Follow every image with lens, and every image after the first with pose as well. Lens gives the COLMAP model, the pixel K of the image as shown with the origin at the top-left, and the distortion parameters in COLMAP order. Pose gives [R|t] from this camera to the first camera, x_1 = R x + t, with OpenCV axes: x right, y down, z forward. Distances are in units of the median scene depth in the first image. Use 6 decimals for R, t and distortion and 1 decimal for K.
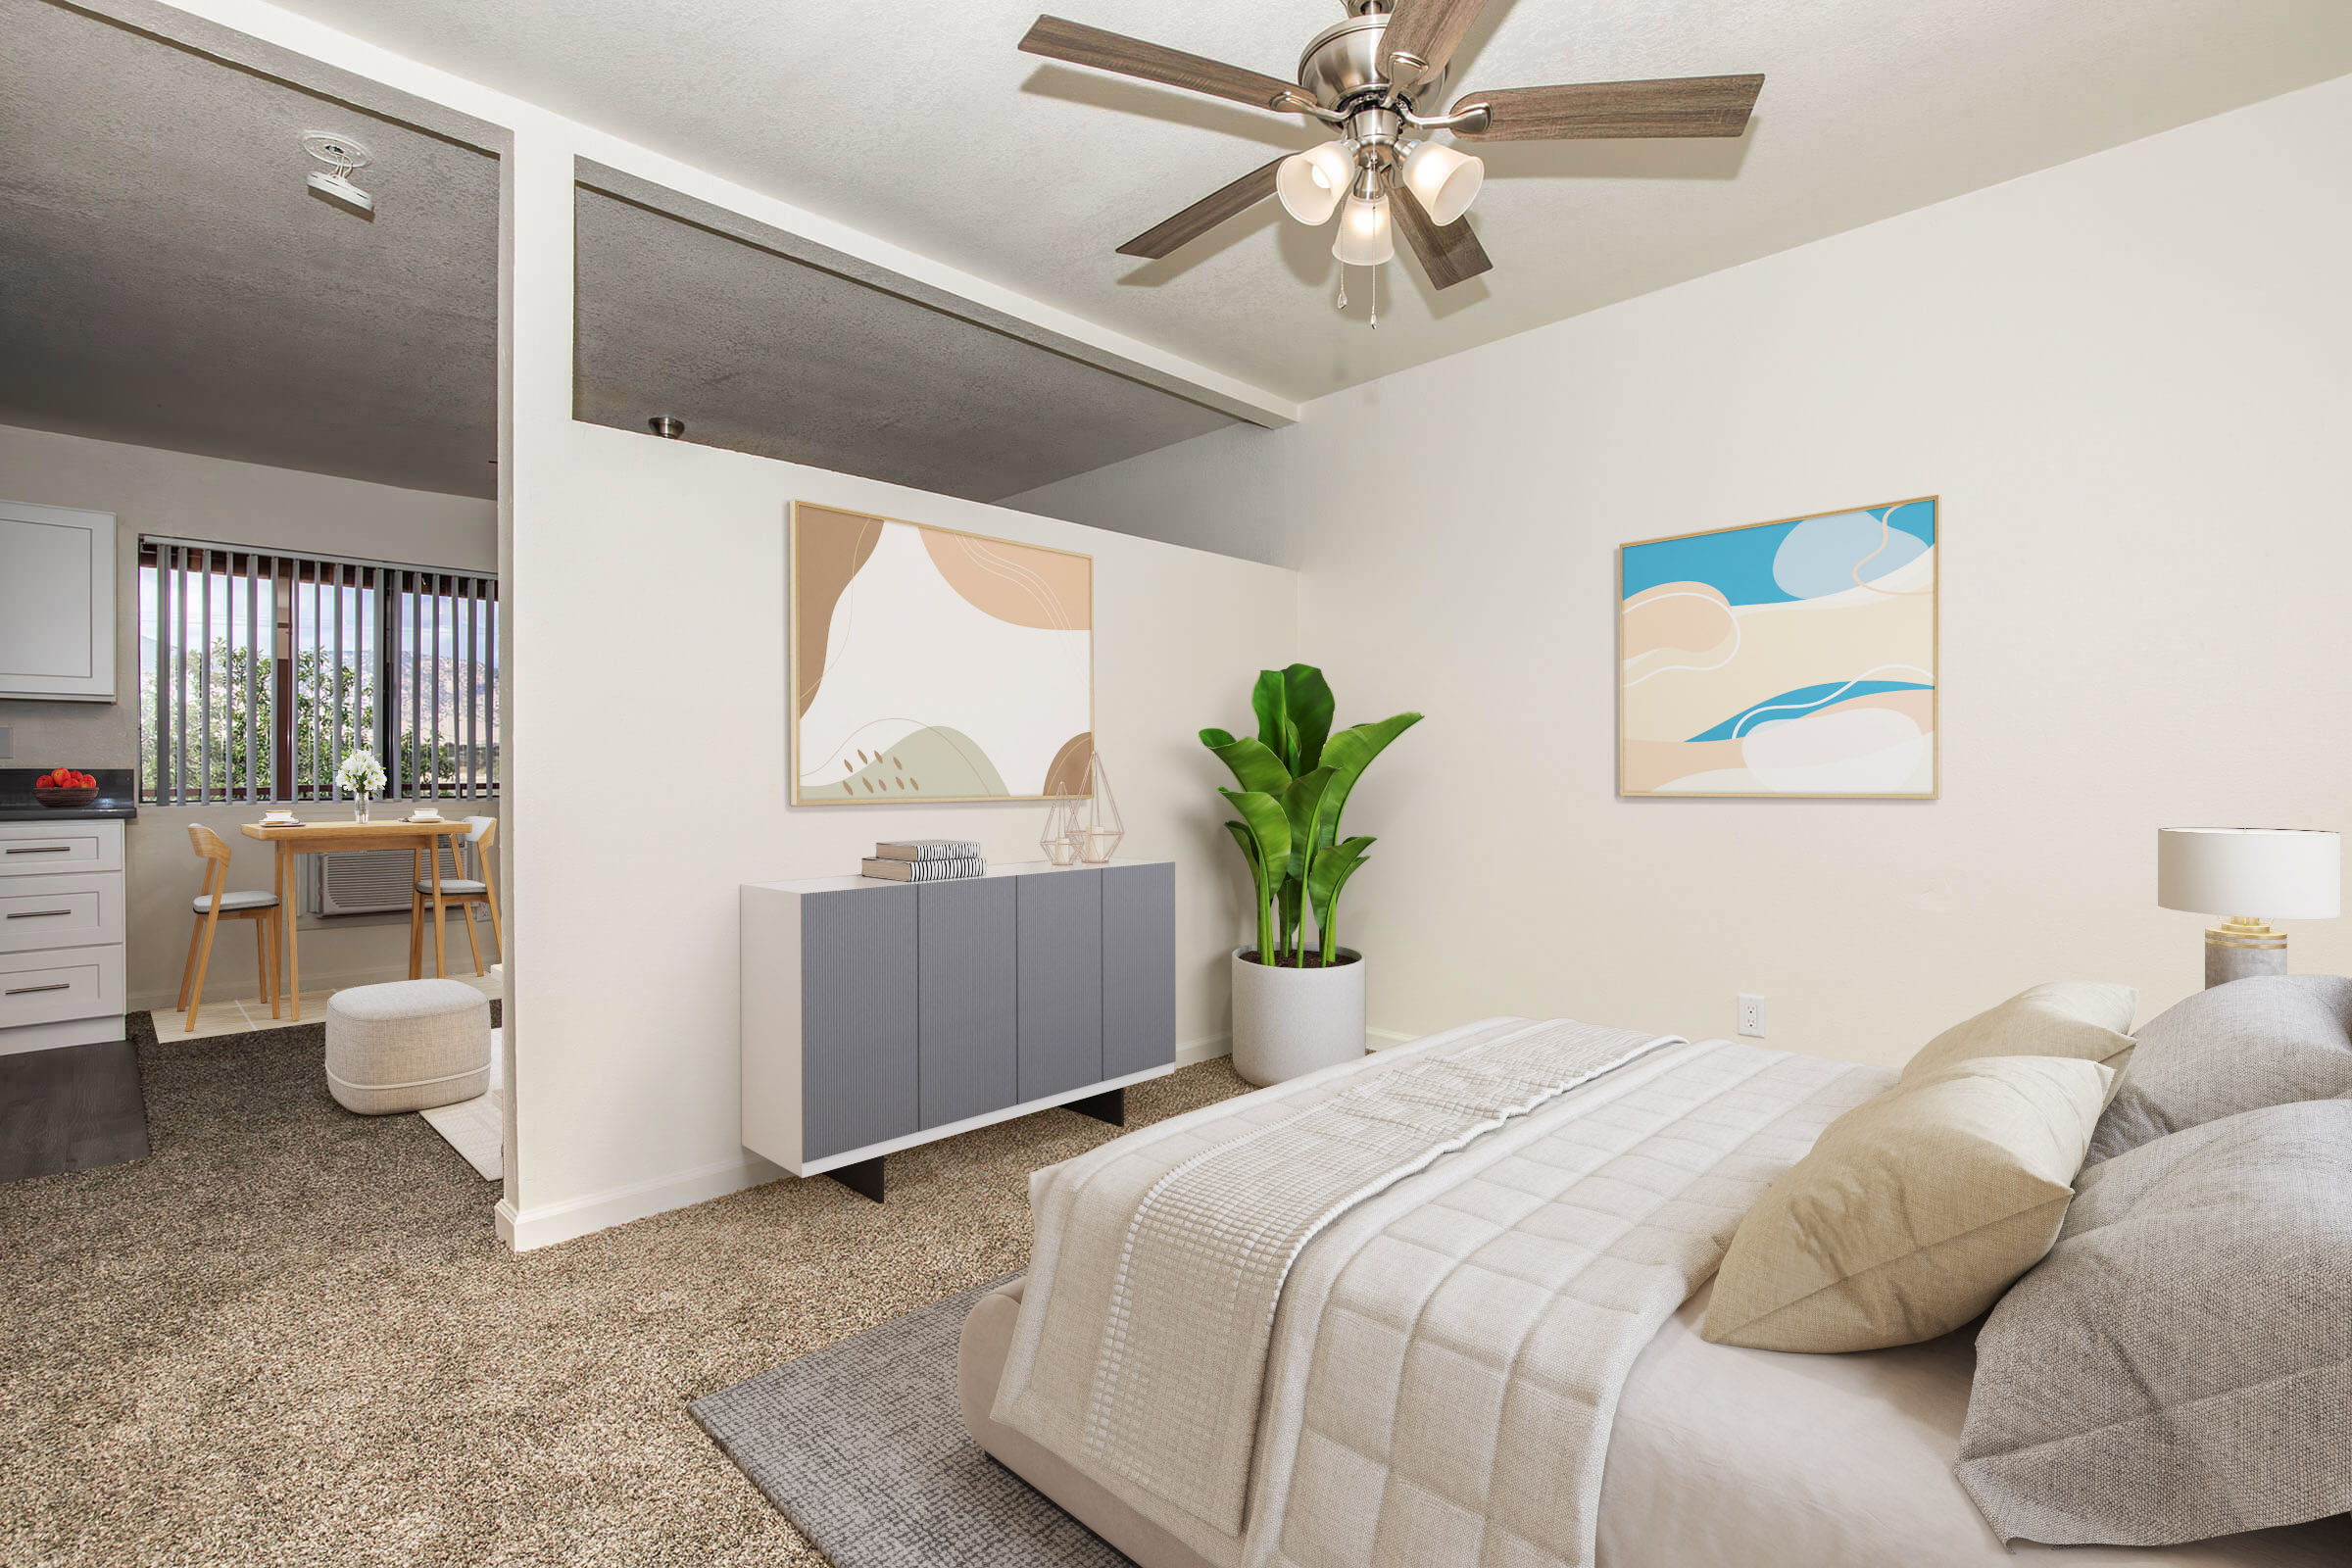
lens RADIAL K [[1129.0, 0, 1189.4], [0, 1129.0, 772.3], [0, 0, 1]] dist [0.002660, 0.001014]
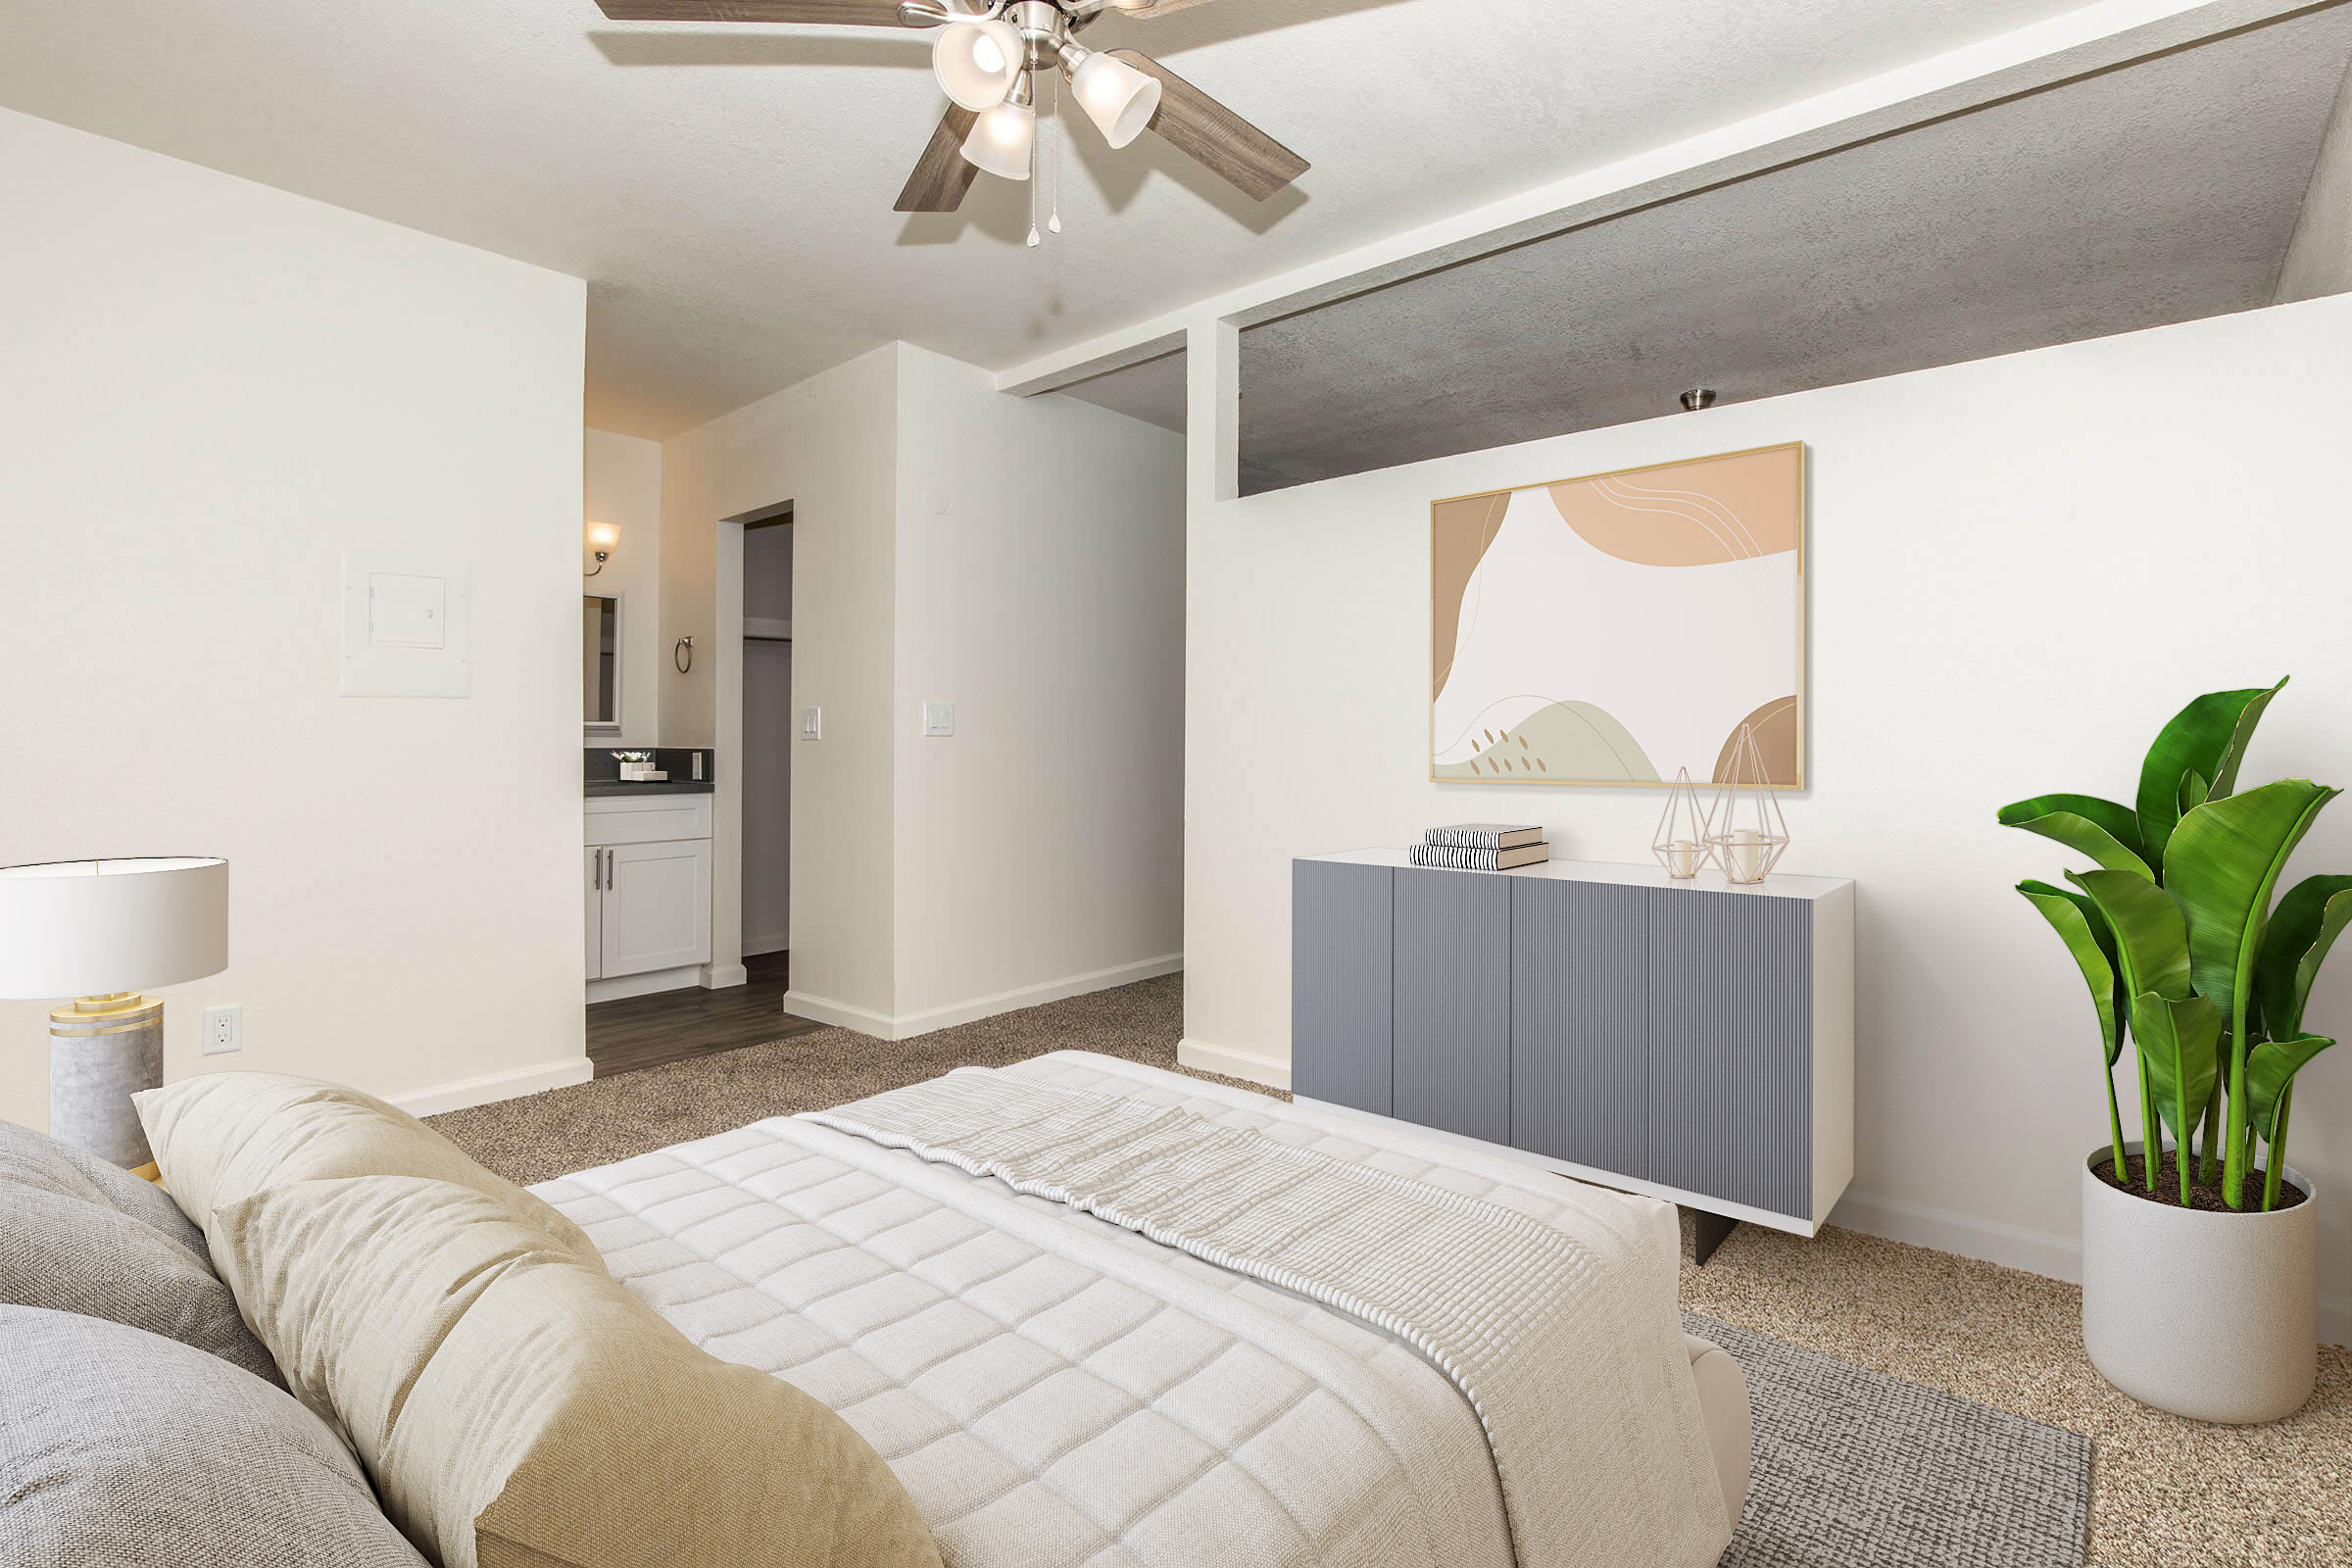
lens RADIAL K [[1129.0, 0, 1189.4], [0, 1129.0, 772.3], [0, 0, 1]] dist [0.002660, 0.001014]
pose [[0.064386, 0.027760, -0.997539, 0.678880], [0.003111, 0.999603, 0.028019, -0.010600], [0.997920, -0.004907, 0.064274, 0.660528]]
